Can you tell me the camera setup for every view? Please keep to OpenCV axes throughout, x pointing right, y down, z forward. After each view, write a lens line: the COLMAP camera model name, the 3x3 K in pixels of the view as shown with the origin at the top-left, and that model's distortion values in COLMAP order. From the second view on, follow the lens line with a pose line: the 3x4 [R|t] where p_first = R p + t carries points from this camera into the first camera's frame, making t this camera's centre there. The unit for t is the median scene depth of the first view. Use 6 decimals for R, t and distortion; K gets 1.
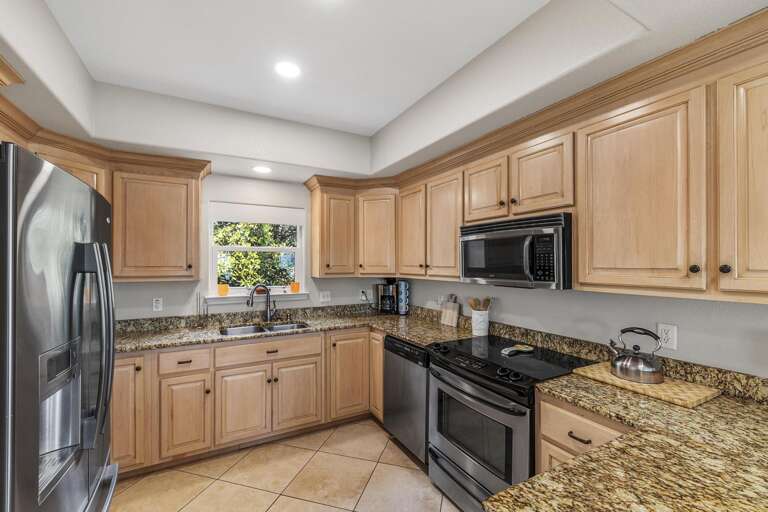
lens RADIAL K [[323.1, 0, 380.7], [0, 323.1, 261.7], [0, 0, 1]] dist [0.002754, 0.000141]
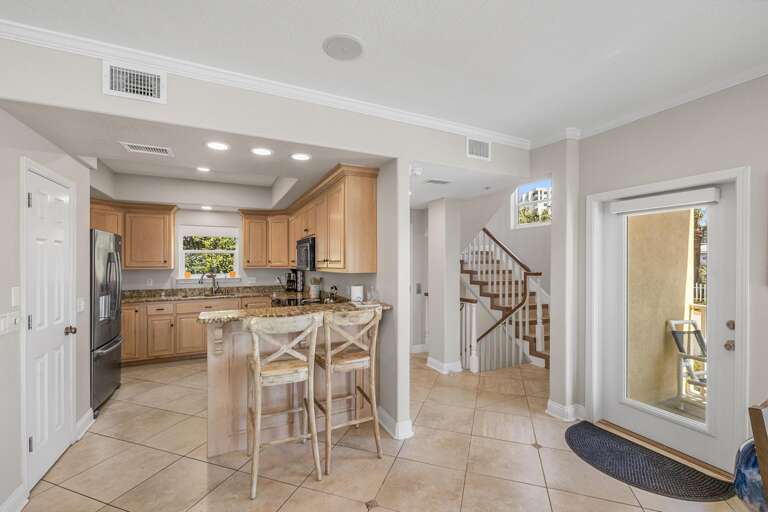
lens RADIAL K [[324.3, 0, 381.3], [0, 324.3, 258.6], [0, 0, 1]] dist [0.000011, 0.000096]
pose [[0.998830, -0.002352, -0.048312, 0.704117], [0.002195, 0.999992, -0.003290, 0.005872], [0.048319, 0.003180, 0.998827, -0.766404]]
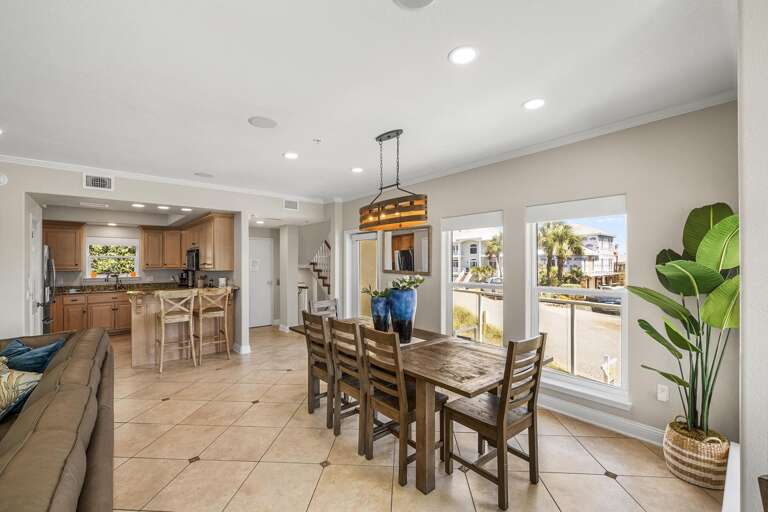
lens RADIAL K [[322.0, 0, 375.9], [0, 322.0, 258.6], [0, 0, 1]] dist [0.000739, 0.000227]
pose [[0.977995, -0.004649, 0.208575, 1.074327], [0.006192, 0.999958, -0.006745, -0.002760], [-0.208534, 0.007888, 0.977983, -1.786203]]
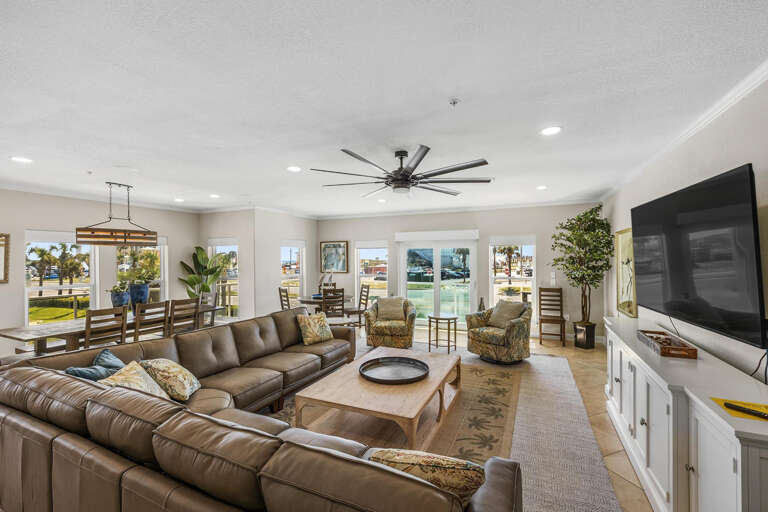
lens RADIAL K [[323.1, 0, 380.7], [0, 323.1, 261.7], [0, 0, 1]] dist [0.002754, 0.000141]
pose [[-0.597702, -0.003133, 0.801712, -0.730915], [0.013902, 0.999801, 0.014272, -0.039266], [-0.801598, 0.019676, -0.597540, -0.838675]]
